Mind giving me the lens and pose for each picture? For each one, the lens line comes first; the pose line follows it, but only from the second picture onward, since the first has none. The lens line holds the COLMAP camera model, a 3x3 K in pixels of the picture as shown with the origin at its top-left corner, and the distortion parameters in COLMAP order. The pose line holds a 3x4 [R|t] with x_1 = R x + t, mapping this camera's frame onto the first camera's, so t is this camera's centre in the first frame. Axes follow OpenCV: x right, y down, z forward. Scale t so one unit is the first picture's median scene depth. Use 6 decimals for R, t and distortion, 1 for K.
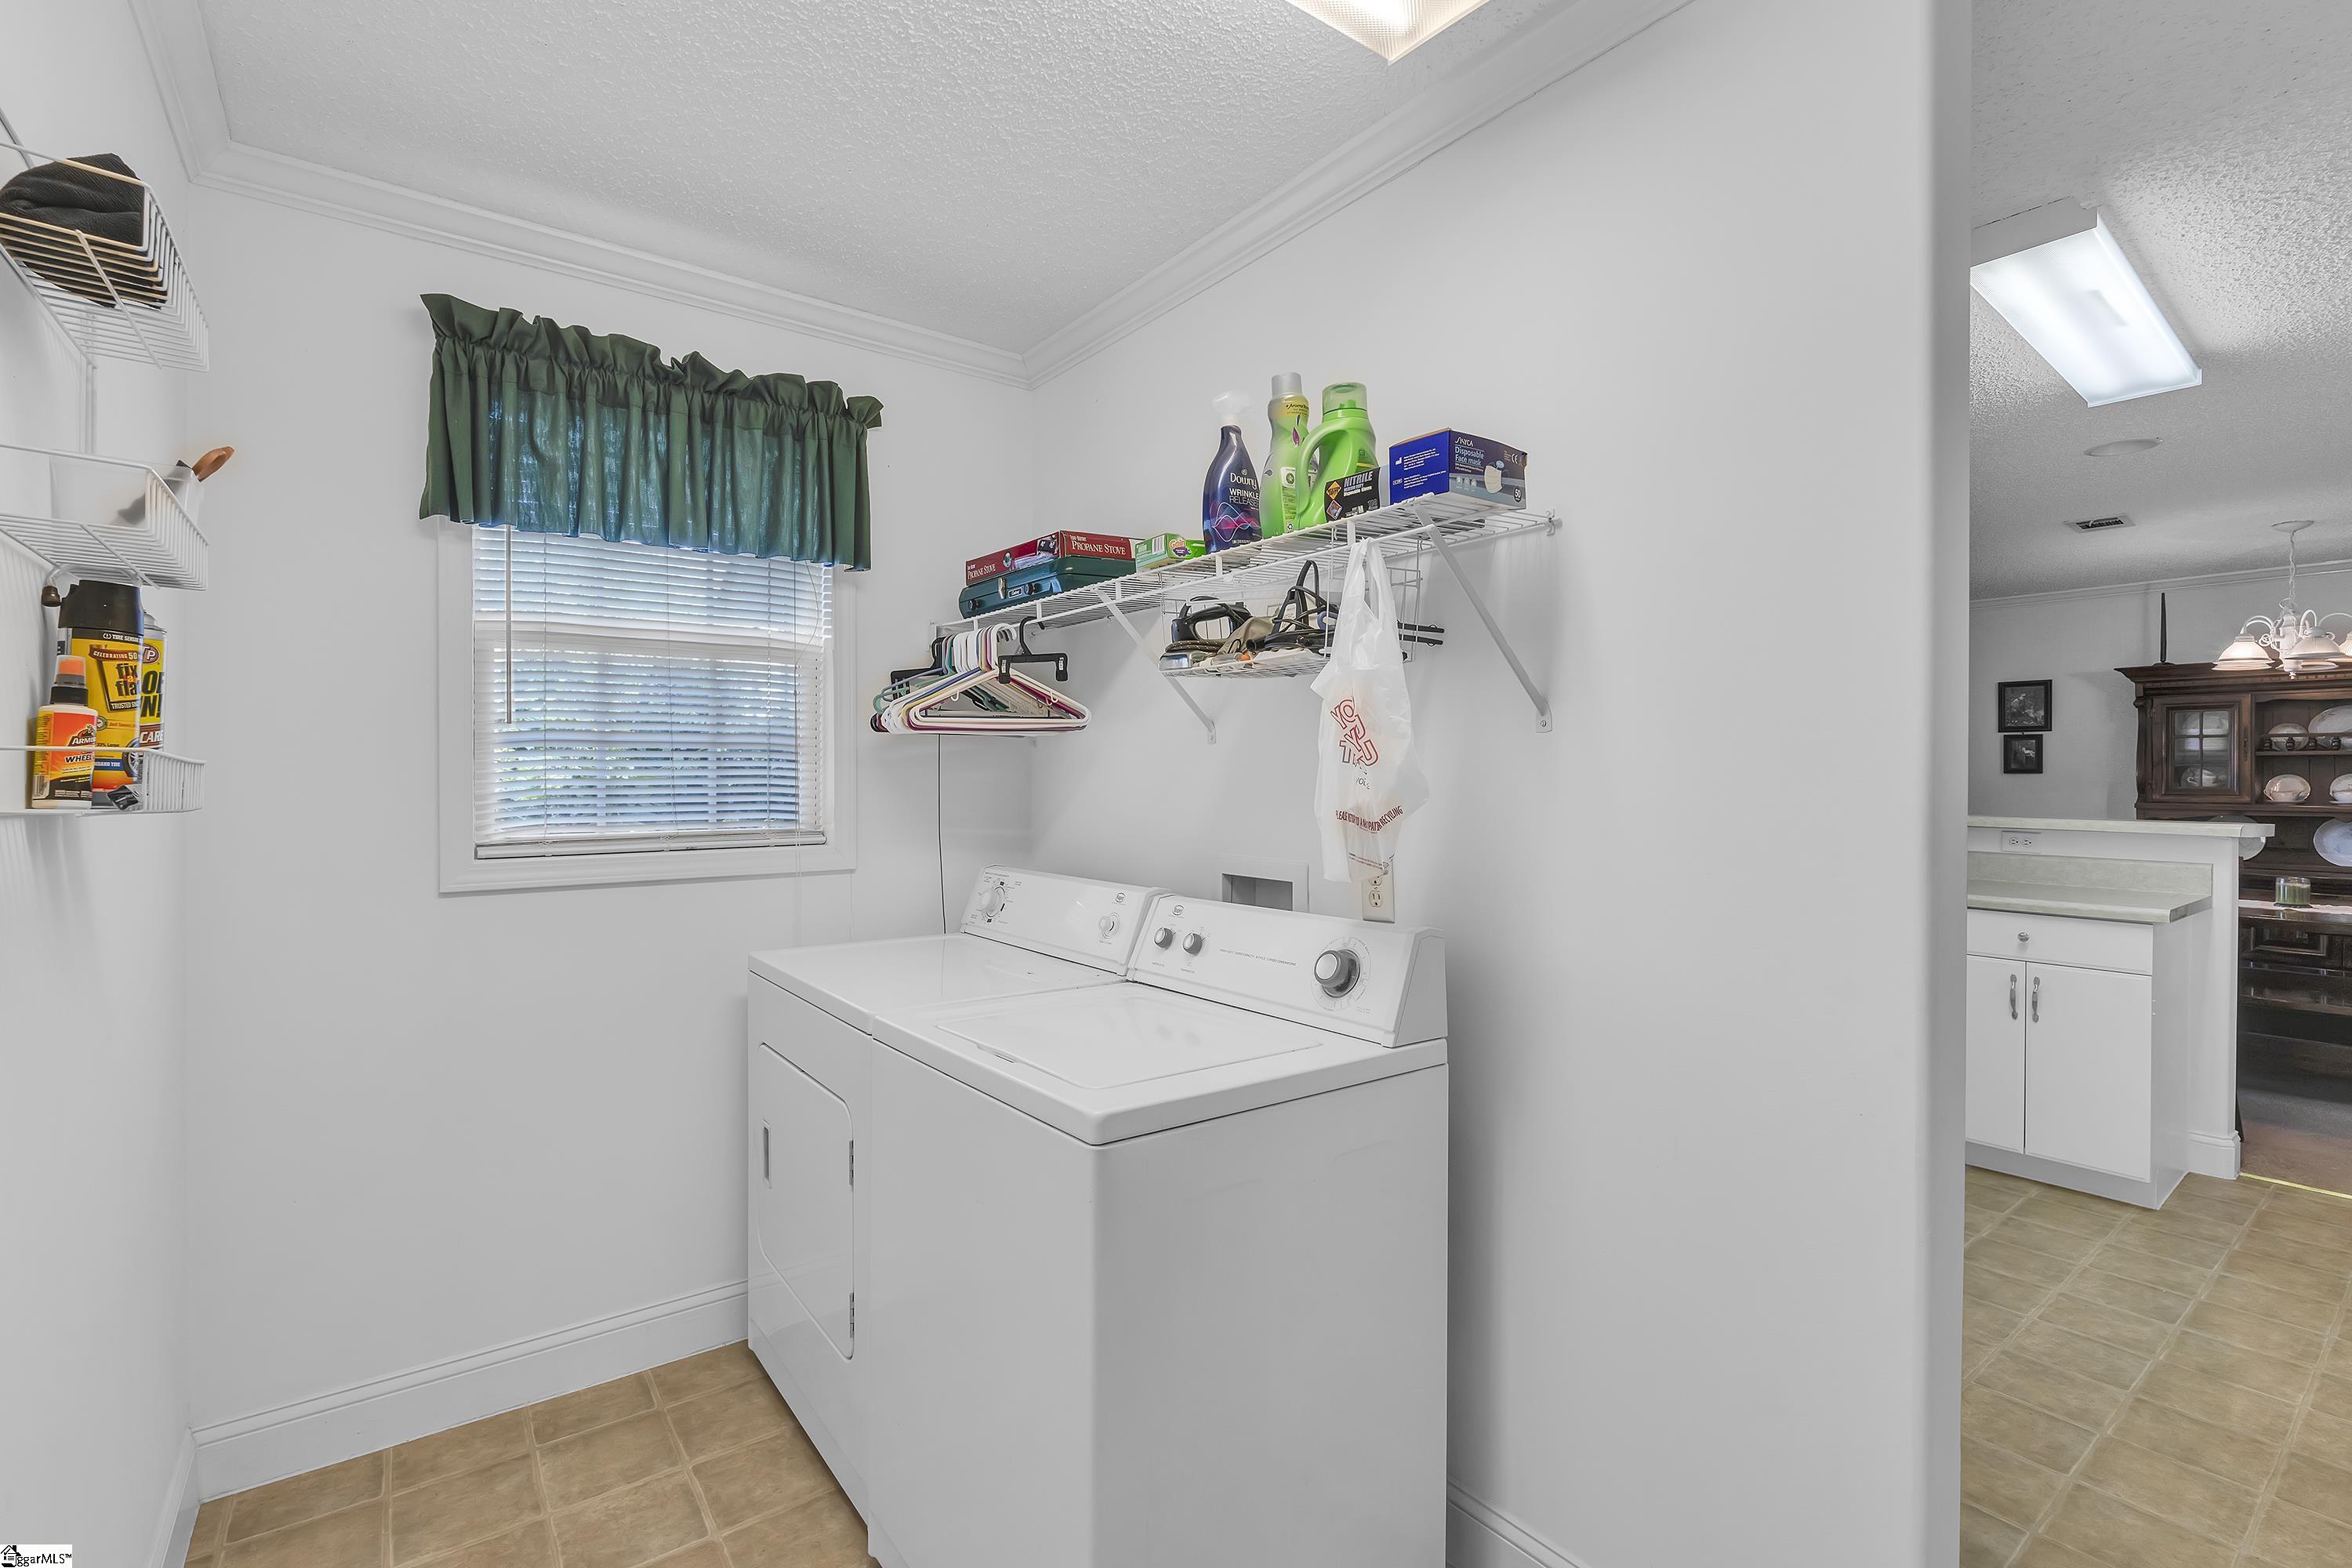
lens RADIAL K [[1037.4, 0, 1176.0], [0, 1037.4, 784.0], [0, 0, 1]] dist [-0.001929, -0.000601]
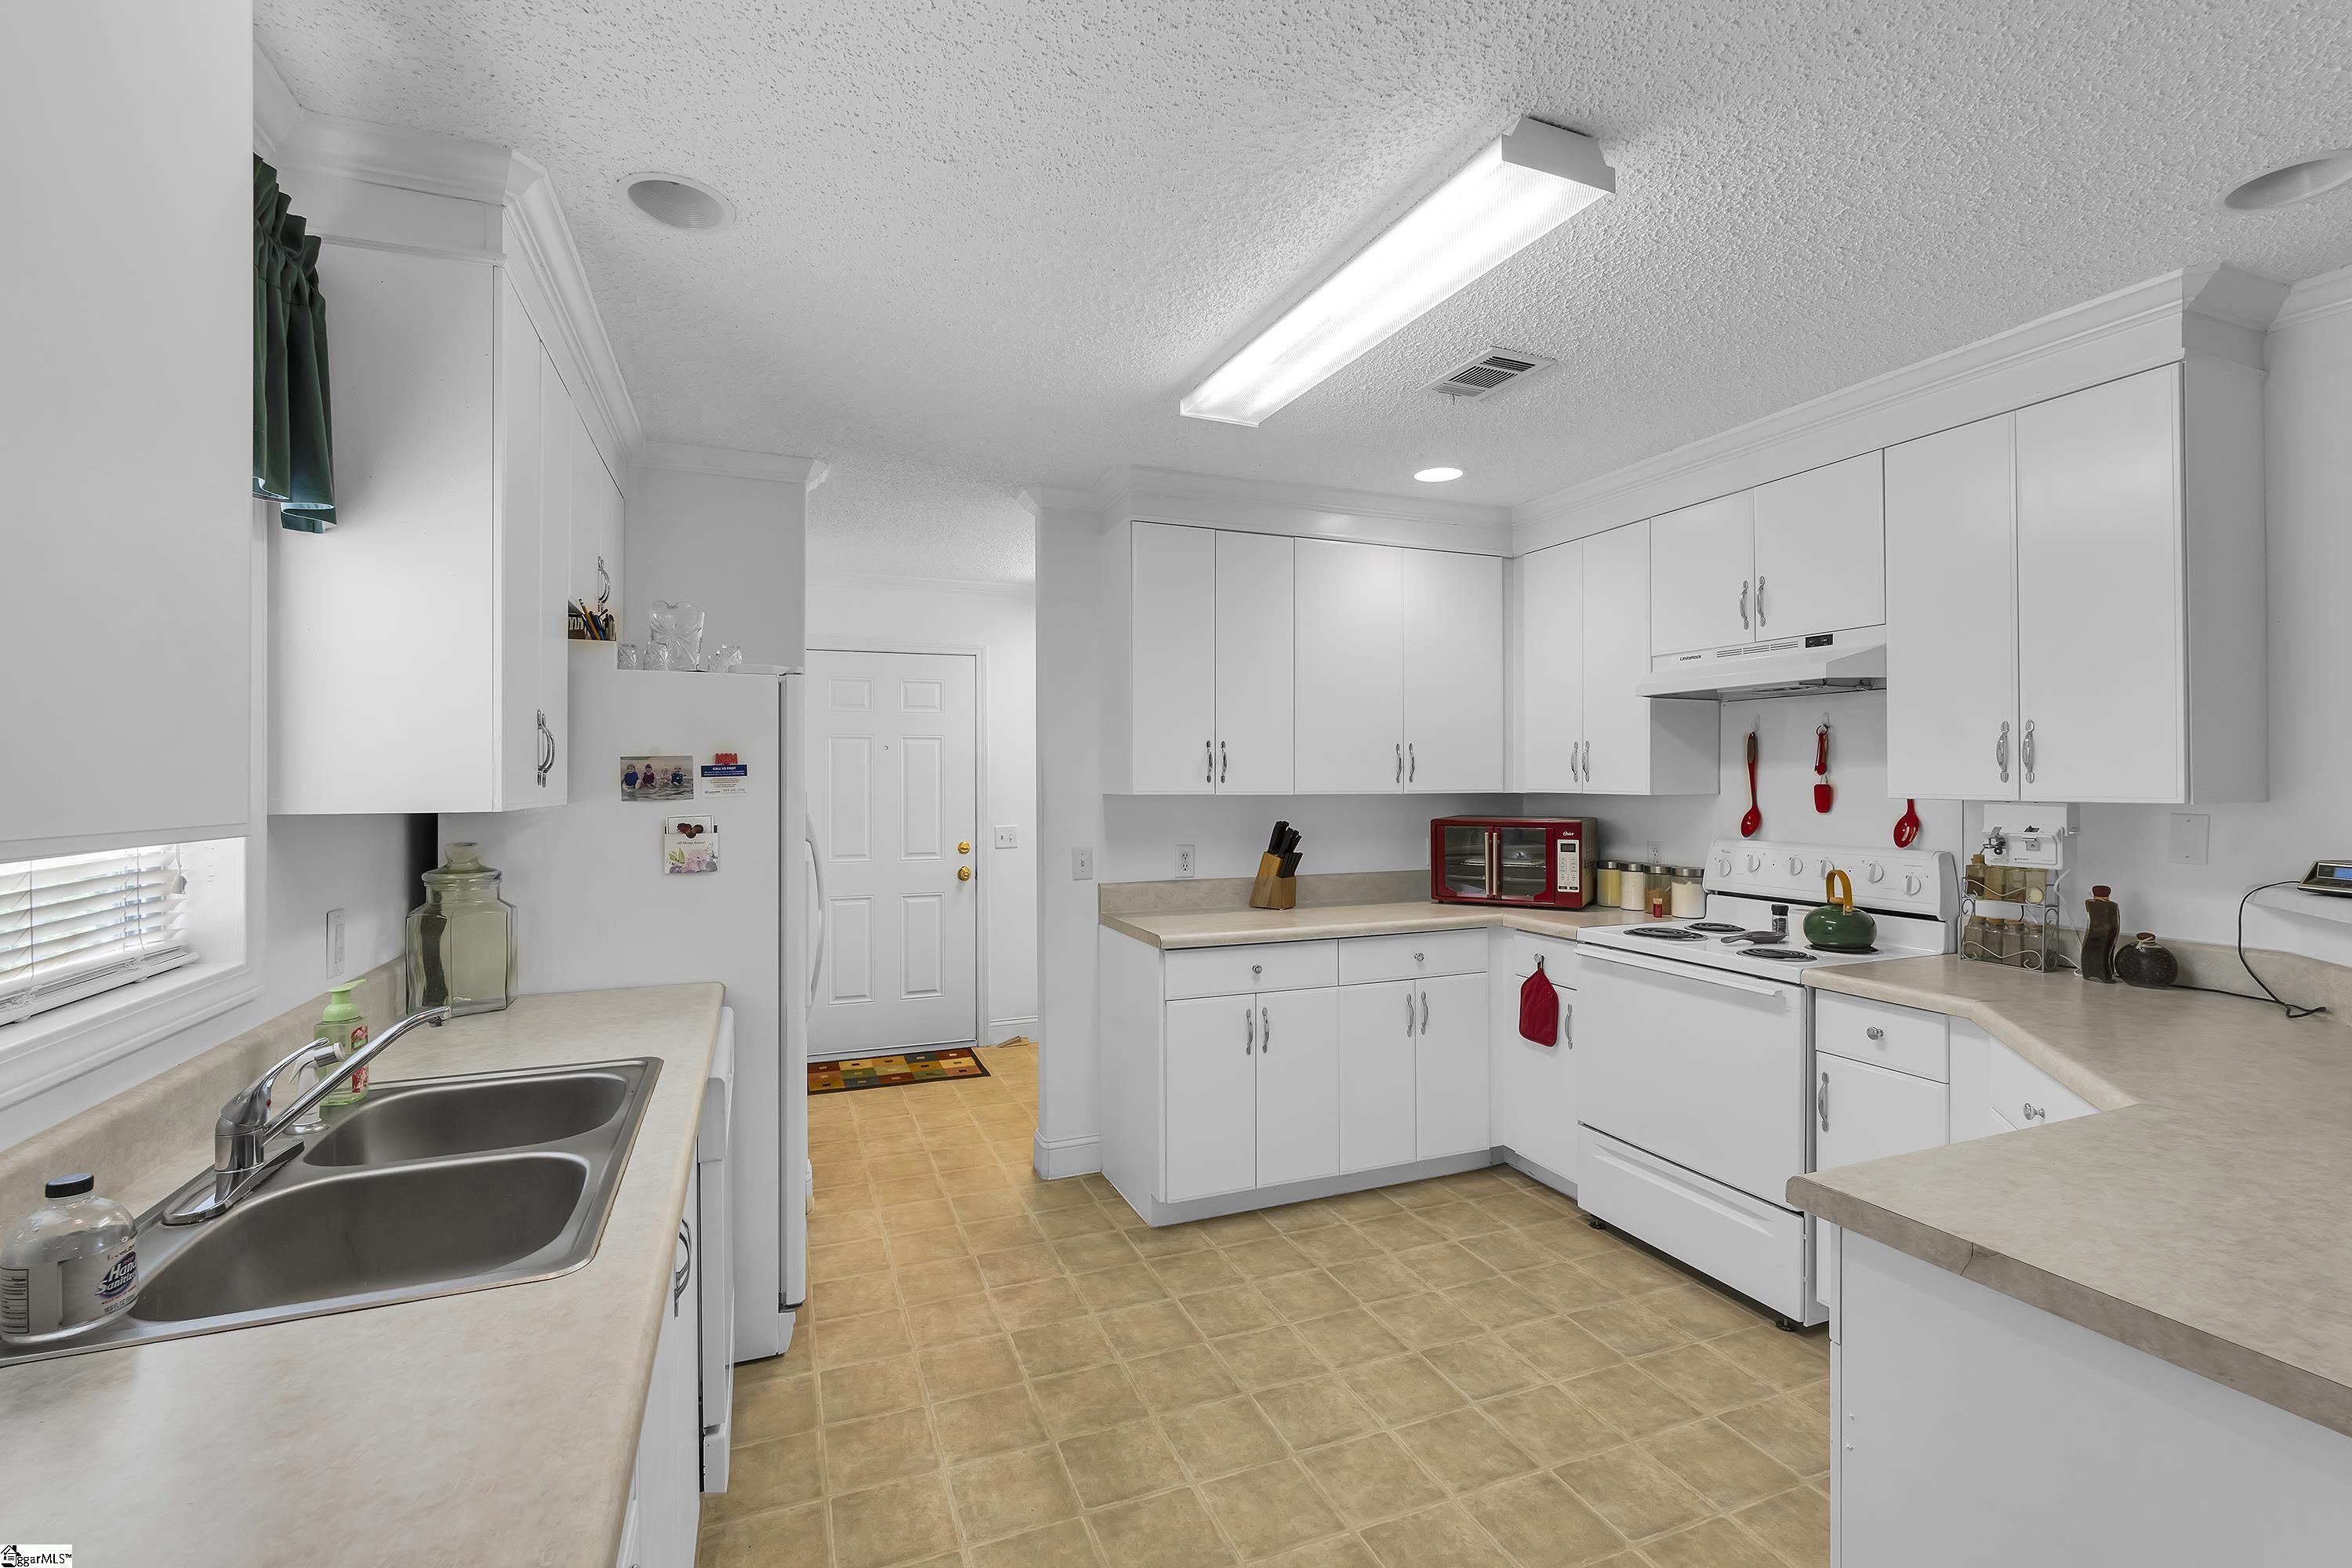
lens RADIAL K [[1037.4, 0, 1176.0], [0, 1037.4, 784.0], [0, 0, 1]] dist [-0.001929, -0.000601]
pose [[-0.264312, 0.001575, -0.964436, 1.872590], [-0.007452, 0.999965, 0.003675, -0.039492], [0.964409, 0.008159, -0.264291, 1.145786]]
